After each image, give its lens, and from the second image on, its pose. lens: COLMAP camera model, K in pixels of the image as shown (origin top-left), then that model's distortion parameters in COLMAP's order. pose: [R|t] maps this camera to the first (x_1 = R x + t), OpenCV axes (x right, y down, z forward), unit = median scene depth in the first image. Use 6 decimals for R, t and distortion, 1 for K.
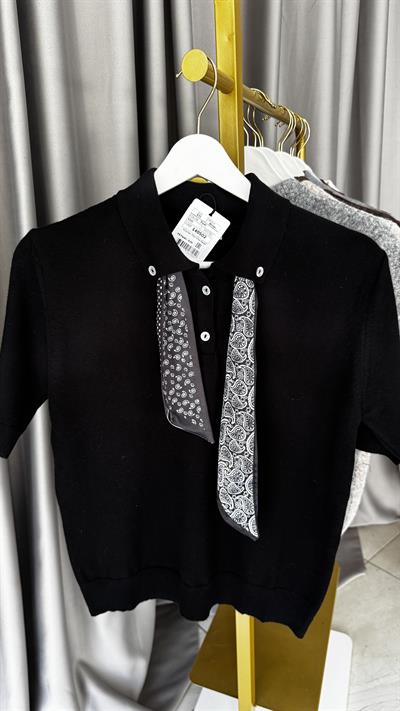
lens RADIAL K [[546.5, 0, 192.2], [0, 546.5, 354.6], [0, 0, 1]] dist [-0.008098, -0.042072]
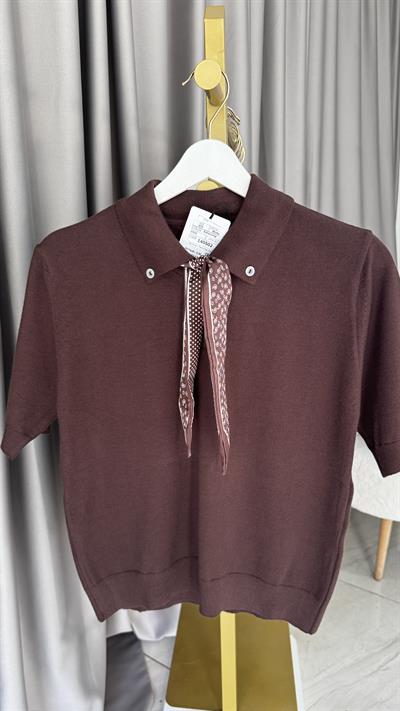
lens RADIAL K [[546.5, 0, 197.4], [0, 546.5, 355.0], [0, 0, 1]] dist [-0.008098, -0.042072]
pose [[0.958329, -0.048656, 0.281492, -0.215000], [0.065114, 0.996654, -0.049405, 0.035301], [-0.278146, 0.065675, 0.958291, 0.027382]]
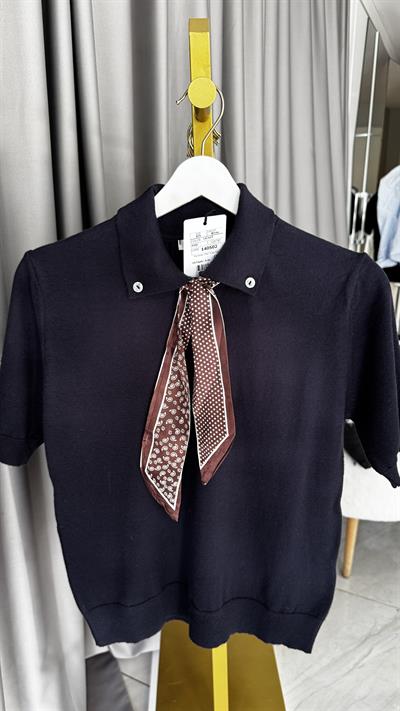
lens RADIAL K [[546.5, 0, 196.3], [0, 546.5, 349.4], [0, 0, 1]] dist [-0.008098, -0.042072]
pose [[0.921475, -0.078009, 0.380523, -0.273387], [0.101121, 0.994025, -0.041095, -0.009237], [-0.375043, 0.076347, 0.923858, 0.067478]]
